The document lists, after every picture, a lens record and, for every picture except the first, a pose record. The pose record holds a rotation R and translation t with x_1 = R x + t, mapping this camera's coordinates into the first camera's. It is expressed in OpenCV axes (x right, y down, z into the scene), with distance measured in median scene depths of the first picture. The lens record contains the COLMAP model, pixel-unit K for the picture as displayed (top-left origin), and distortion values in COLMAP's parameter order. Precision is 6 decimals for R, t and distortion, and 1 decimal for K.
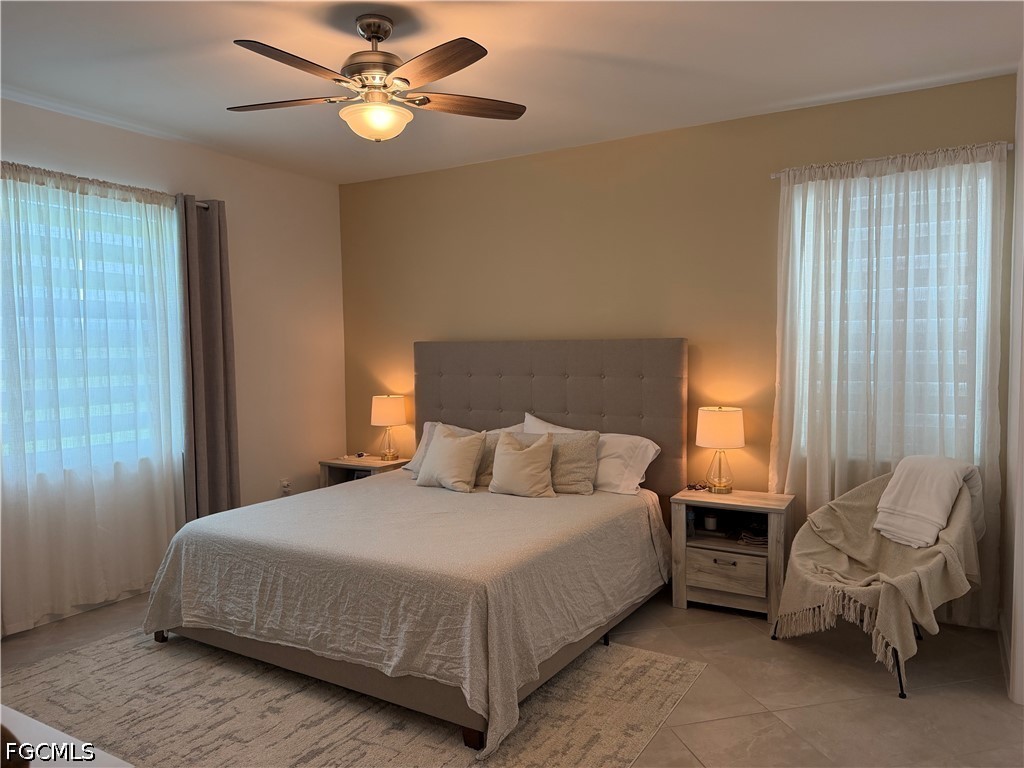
lens RADIAL K [[724.6, 0, 512.0], [0, 724.6, 384.0], [0, 0, 1]] dist [0.004992, -0.037325]
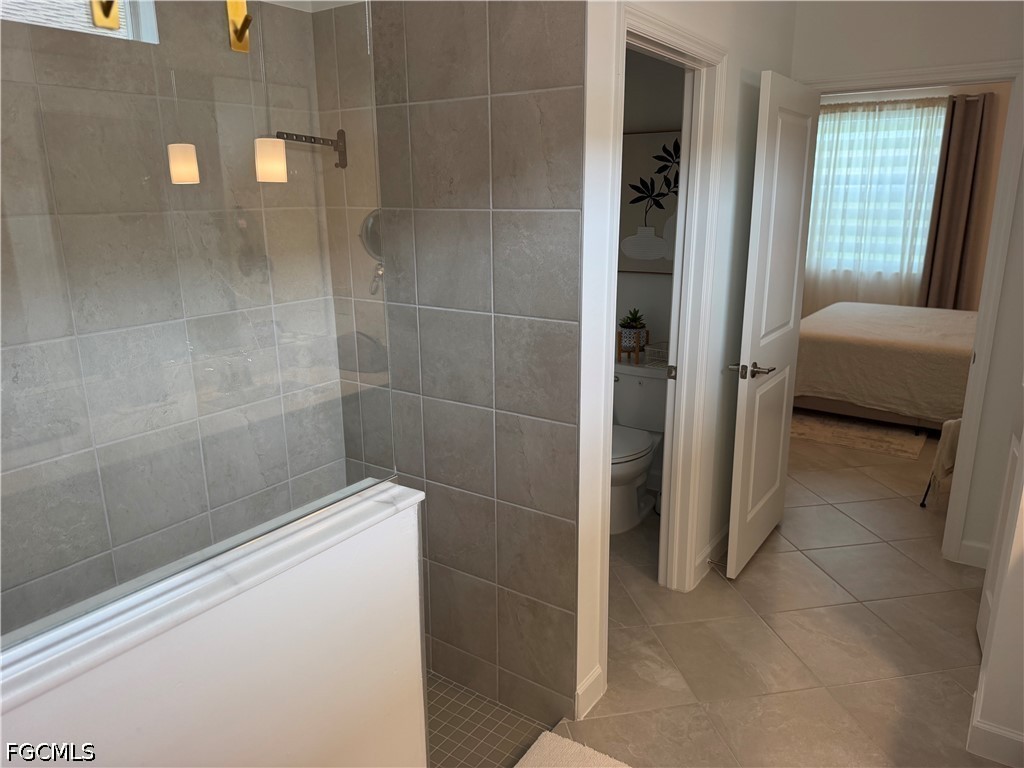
lens RADIAL K [[724.6, 0, 512.0], [0, 724.6, 384.0], [0, 0, 1]] dist [0.004992, -0.037325]
pose [[-0.064012, 0.265938, -0.961862, 1.342080], [-0.031870, 0.962803, 0.268319, -0.074935], [0.997440, 0.047830, -0.053156, 0.261218]]
